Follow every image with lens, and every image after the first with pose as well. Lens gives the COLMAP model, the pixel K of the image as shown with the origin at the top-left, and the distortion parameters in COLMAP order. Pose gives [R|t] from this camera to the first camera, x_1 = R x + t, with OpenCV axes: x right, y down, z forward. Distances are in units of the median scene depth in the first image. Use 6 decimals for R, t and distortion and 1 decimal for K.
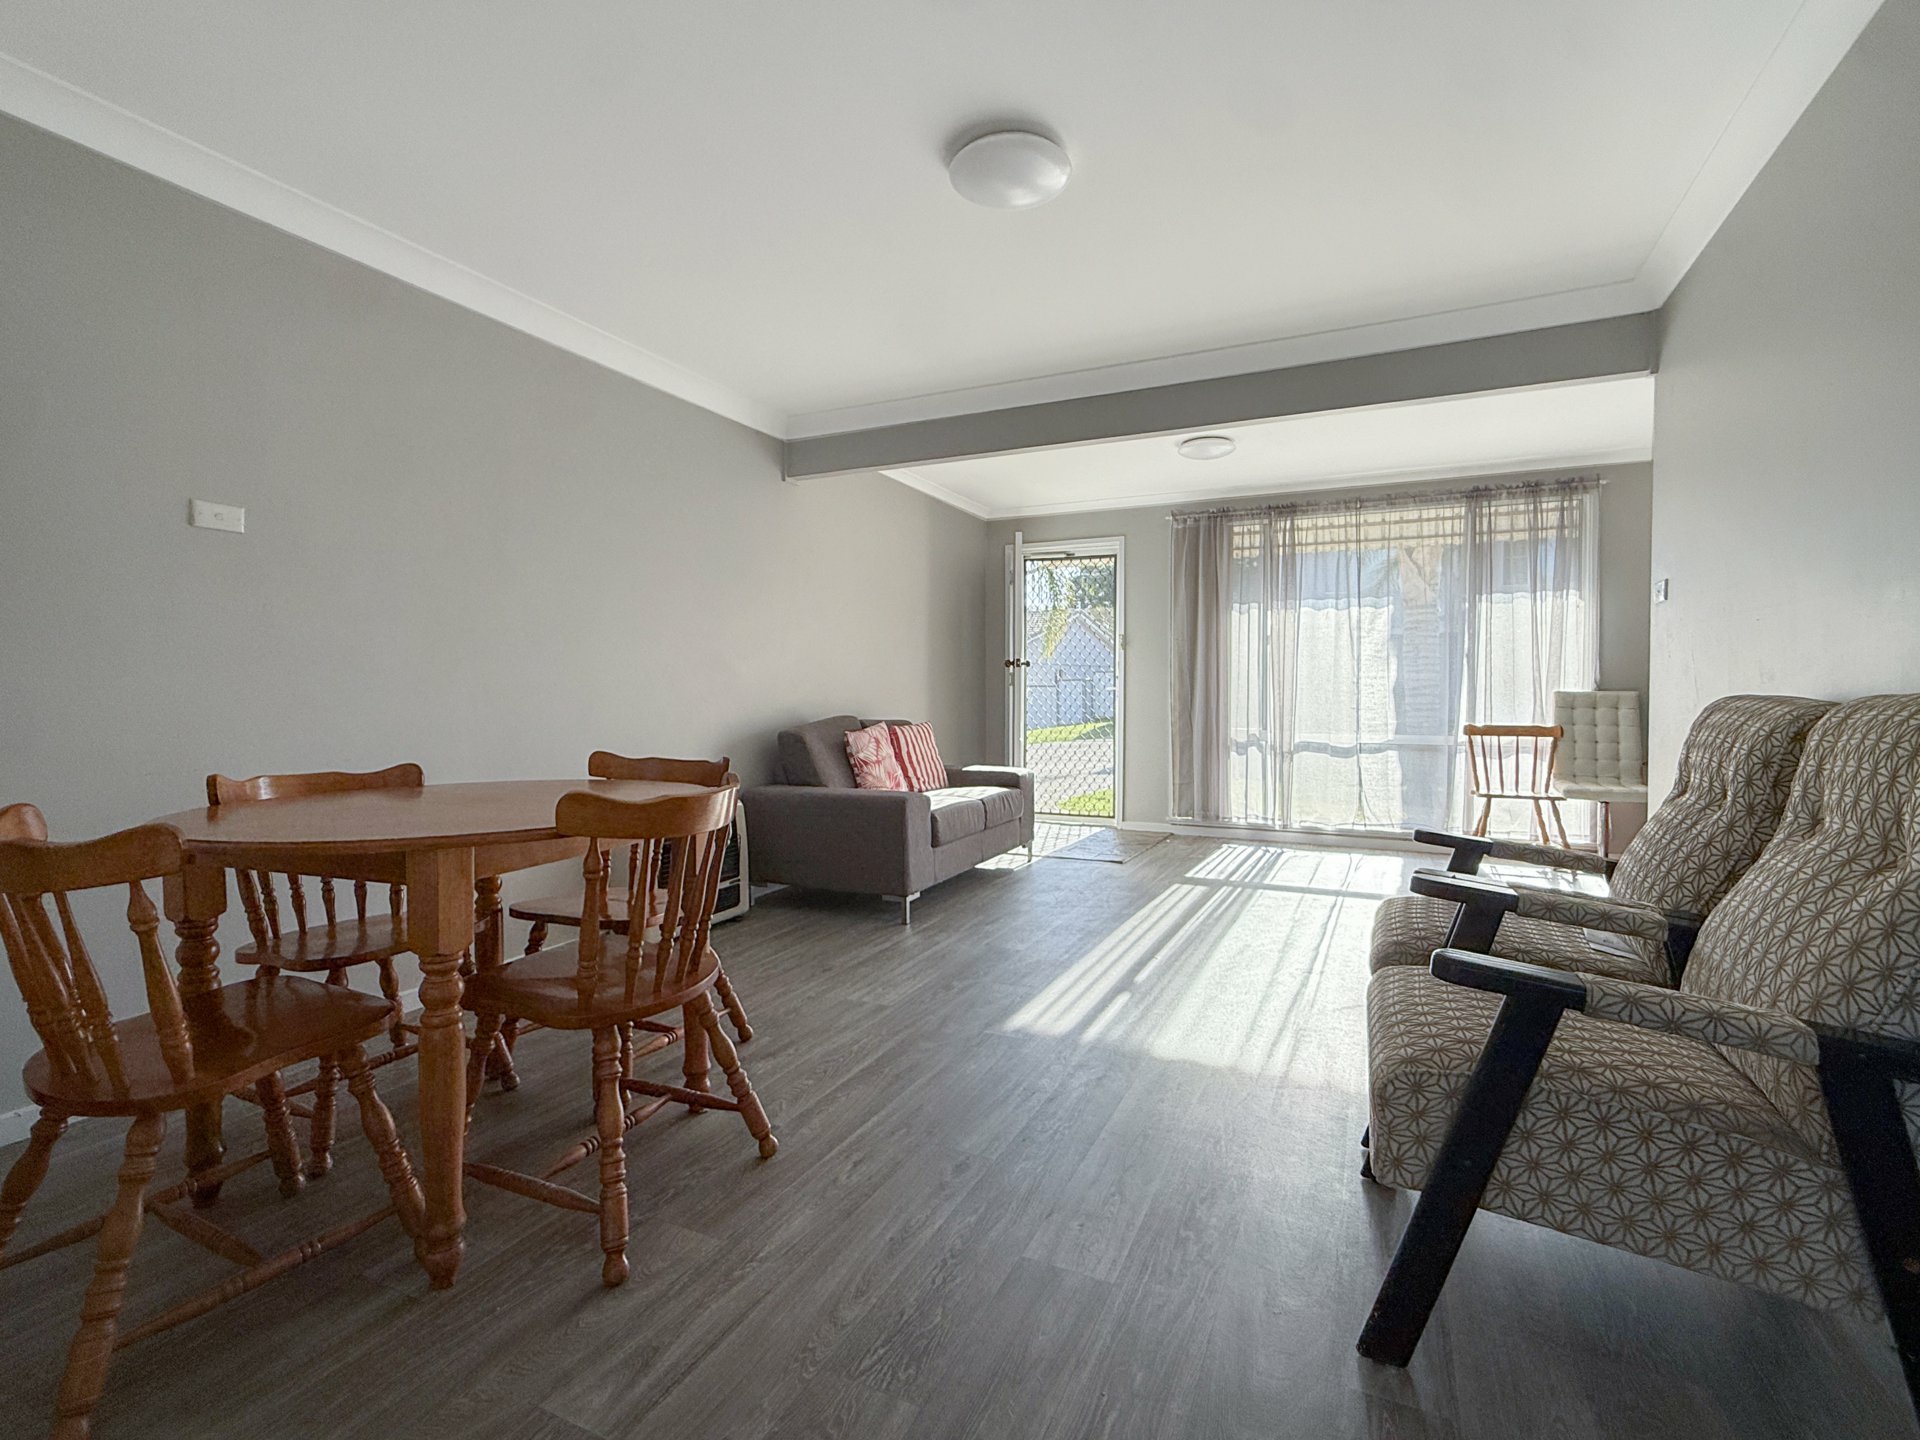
lens RADIAL K [[925.5, 0, 960.2], [0, 925.5, 714.8], [0, 0, 1]] dist [0.001986, -0.000333]
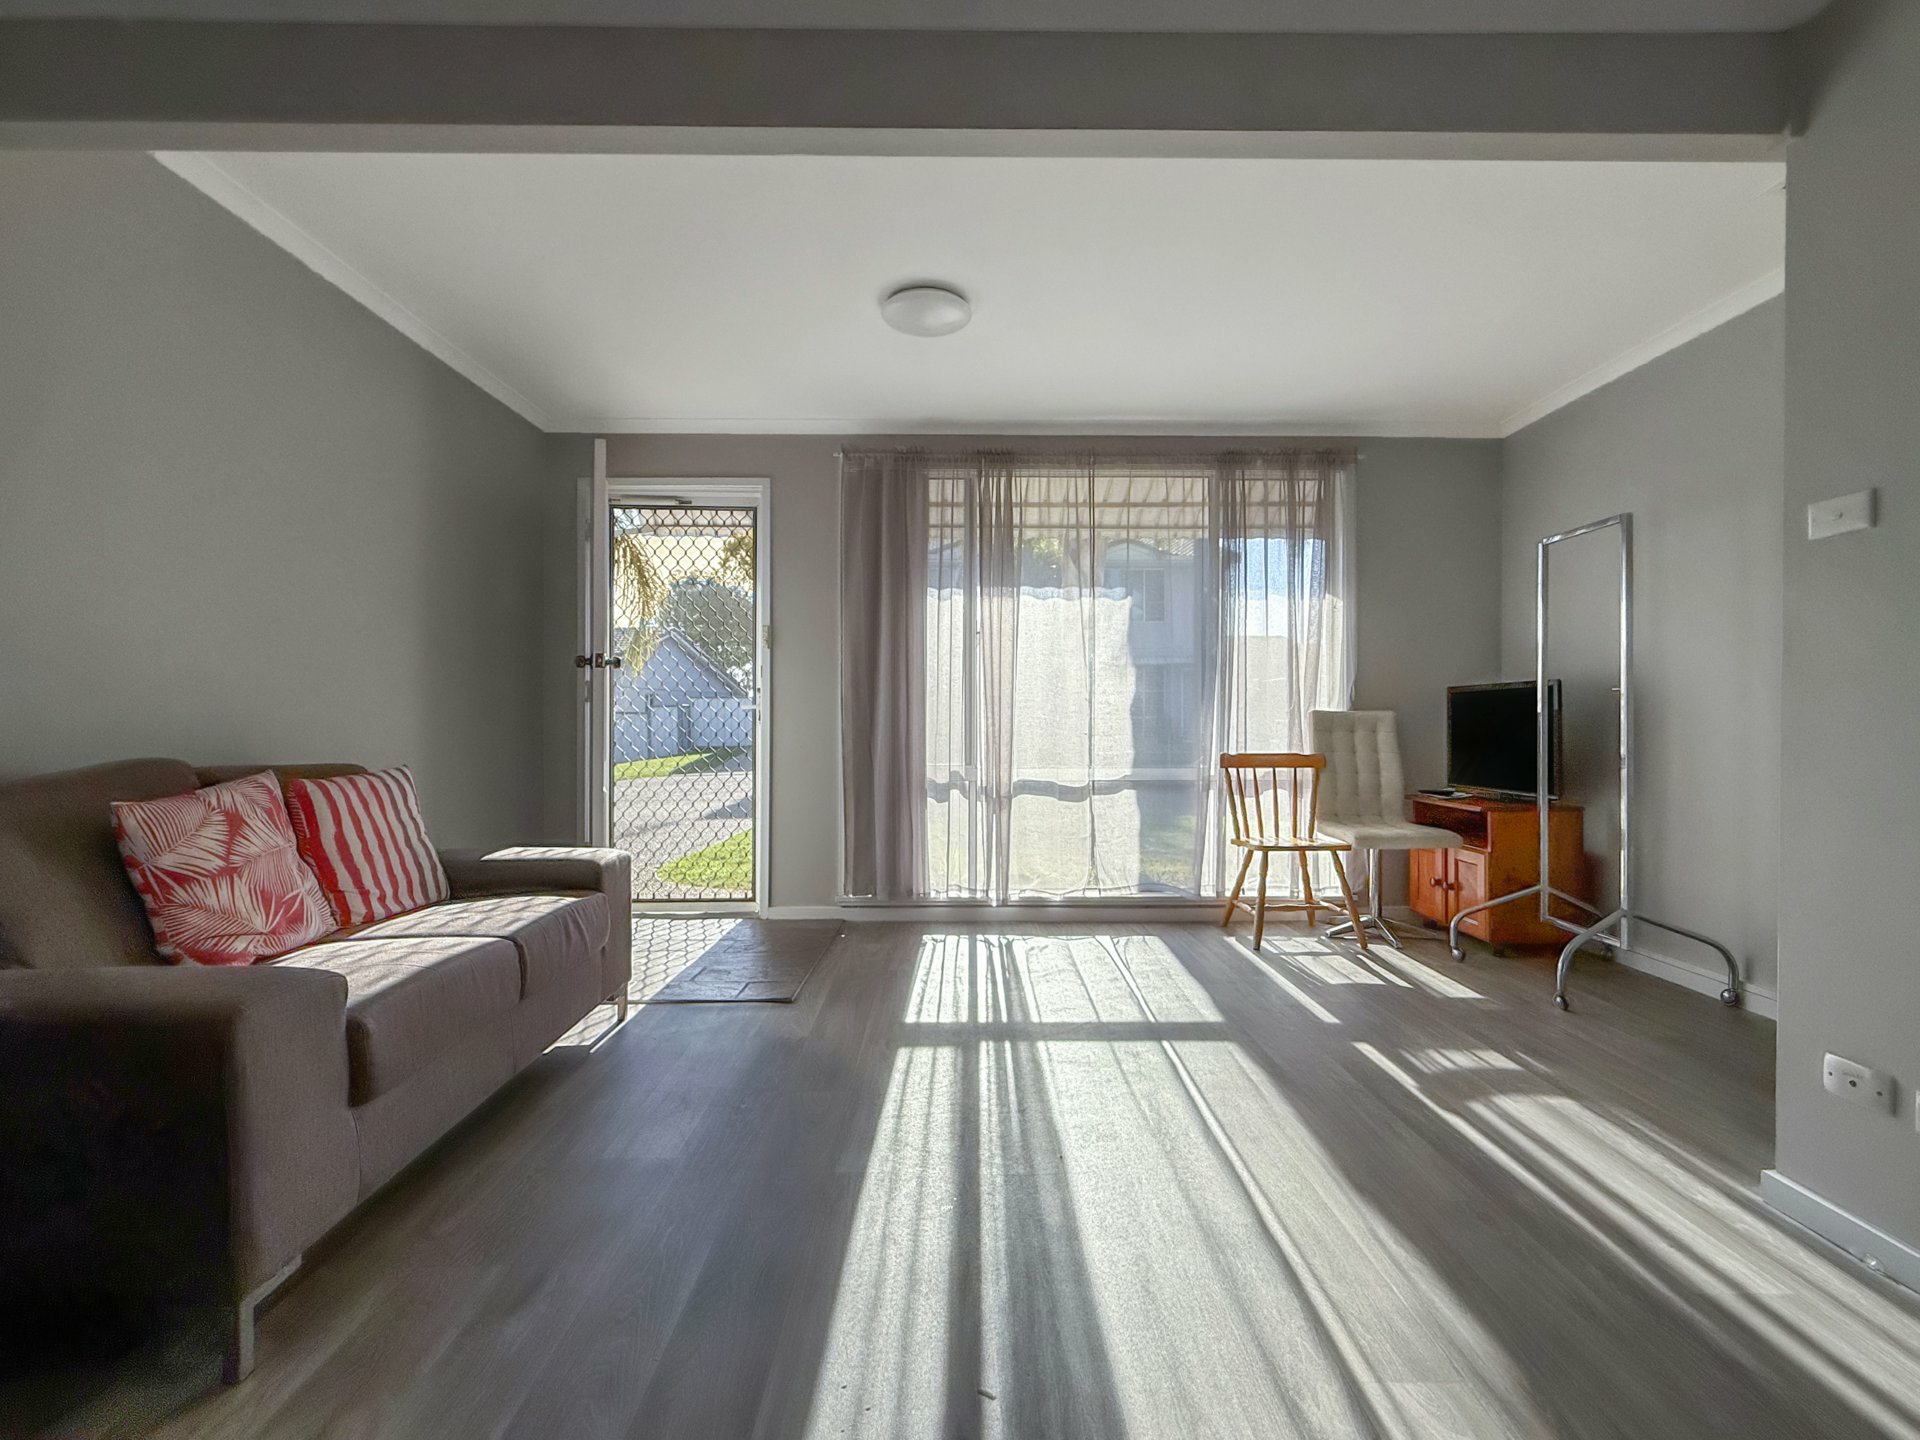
lens RADIAL K [[925.5, 0, 964.3], [0, 925.5, 719.2], [0, 0, 1]] dist [0.001986, -0.000333]
pose [[0.907255, -0.000564, 0.420580, 0.027023], [0.011540, 0.999656, -0.023553, -0.002406], [-0.420422, 0.026222, 0.906950, 0.388625]]
